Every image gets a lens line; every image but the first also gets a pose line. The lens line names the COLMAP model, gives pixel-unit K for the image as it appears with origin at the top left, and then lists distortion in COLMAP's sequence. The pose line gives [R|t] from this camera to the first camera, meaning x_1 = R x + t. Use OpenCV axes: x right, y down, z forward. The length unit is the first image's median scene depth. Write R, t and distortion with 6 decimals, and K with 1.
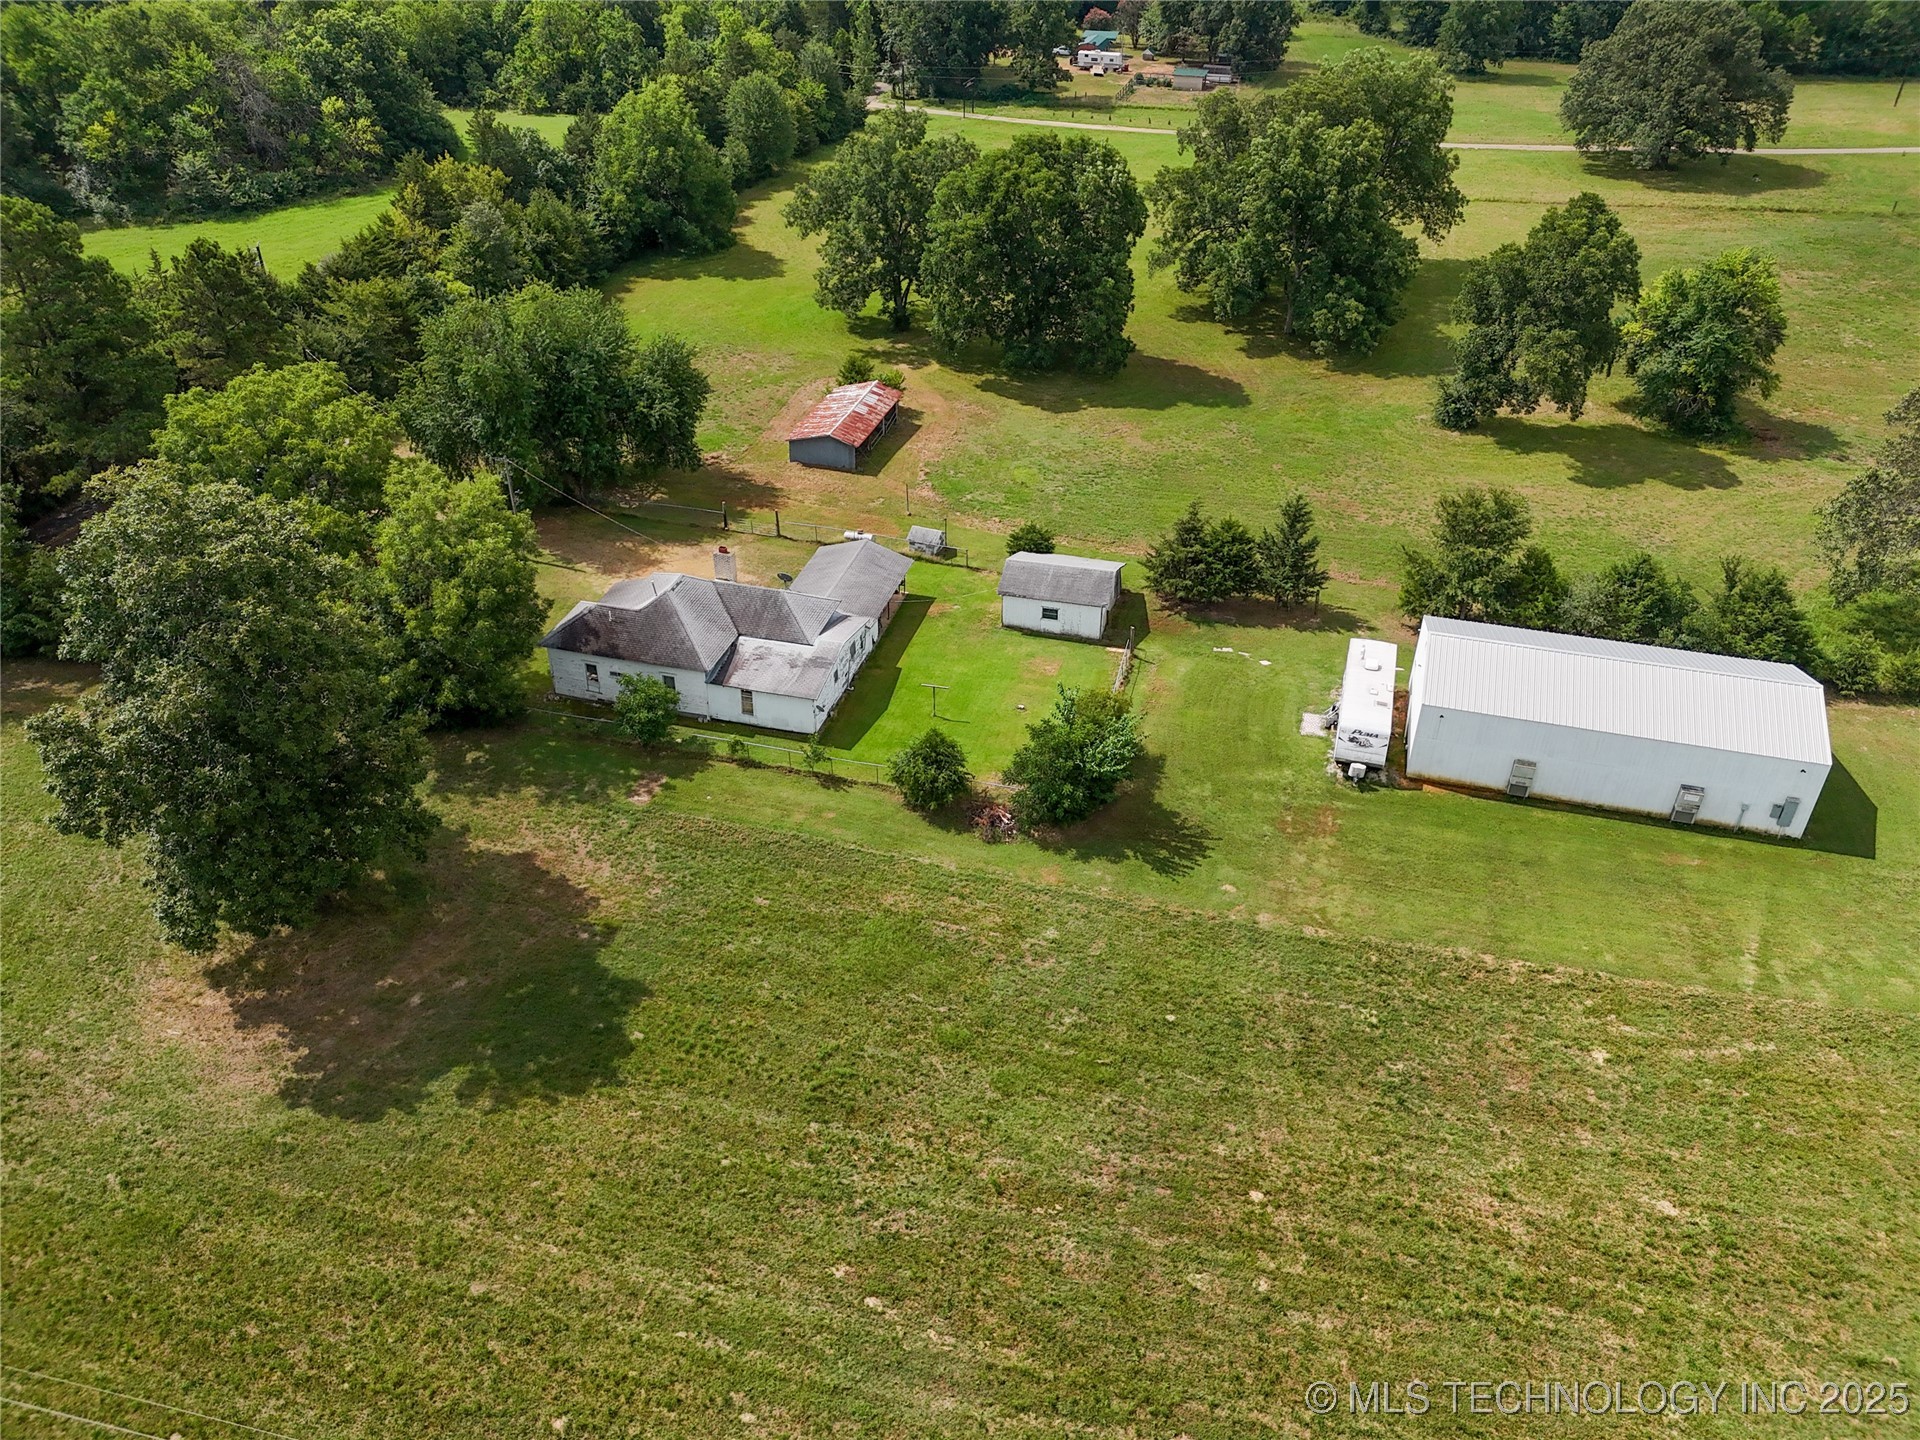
lens RADIAL K [[1415.8, 0, 961.8], [0, 1415.8, 713.9], [0, 0, 1]] dist [0.061224, -0.058222]
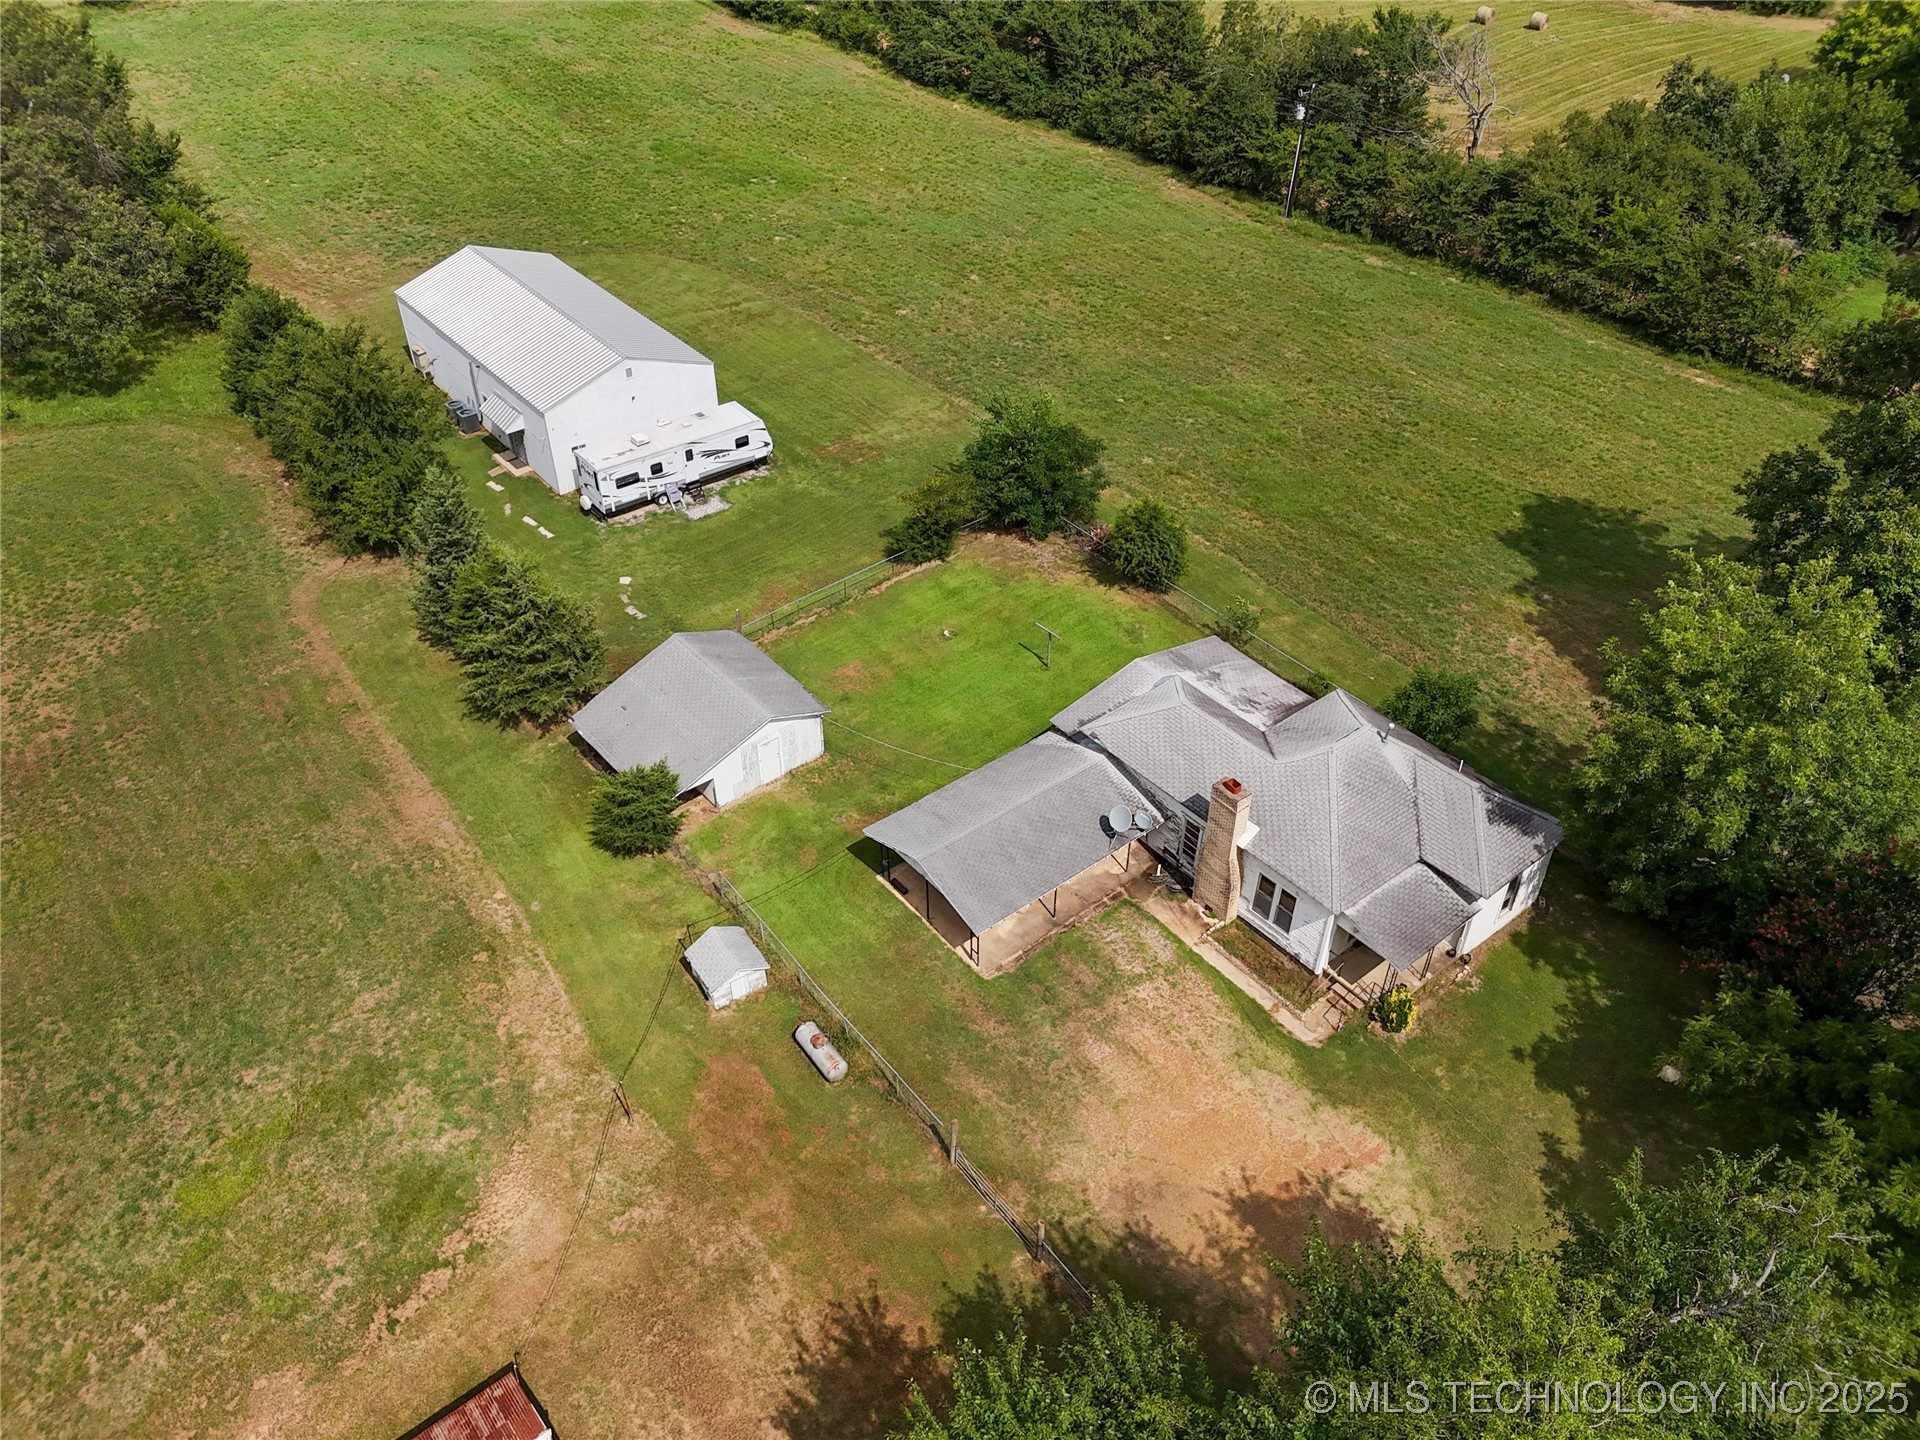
lens RADIAL K [[1415.8, 0, 961.8], [0, 1415.8, 713.9], [0, 0, 1]] dist [0.061224, -0.058222]
pose [[-0.808882, -0.381063, 0.447773, -0.380175], [0.311877, 0.367523, 0.876162, -0.768620], [-0.498440, 0.848362, -0.178438, 1.335867]]
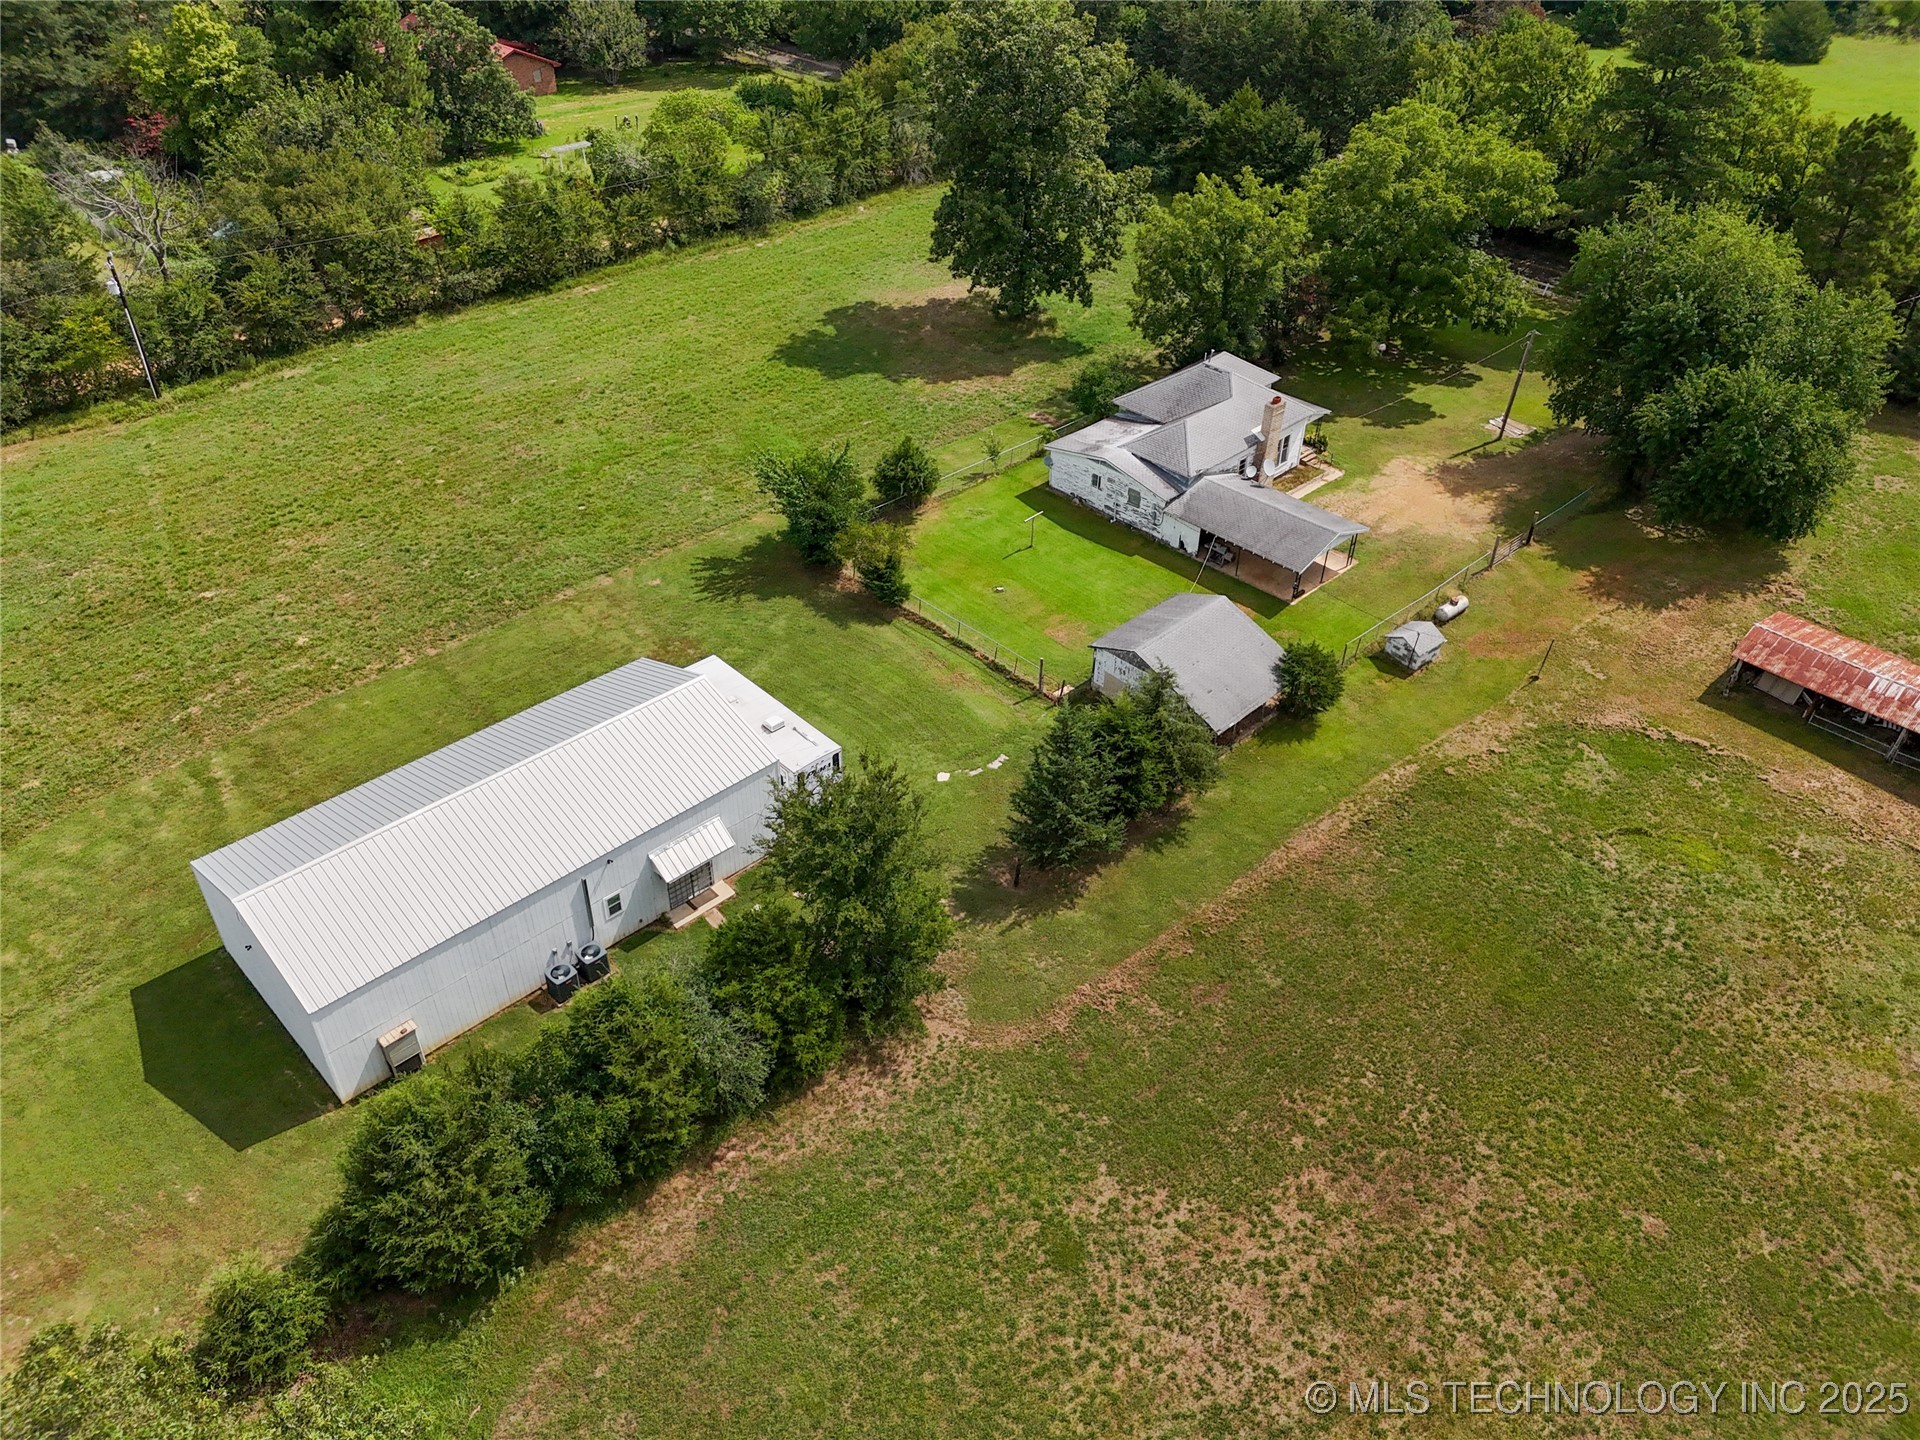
lens RADIAL K [[1407.9, 0, 960.2], [0, 1407.9, 723.8], [0, 0, 1]] dist [0.060619, -0.057017]
pose [[-0.506460, 0.509192, -0.695861, 0.849021], [-0.497492, 0.486592, 0.718144, -0.698511], [0.704273, 0.709896, 0.006879, 1.181044]]
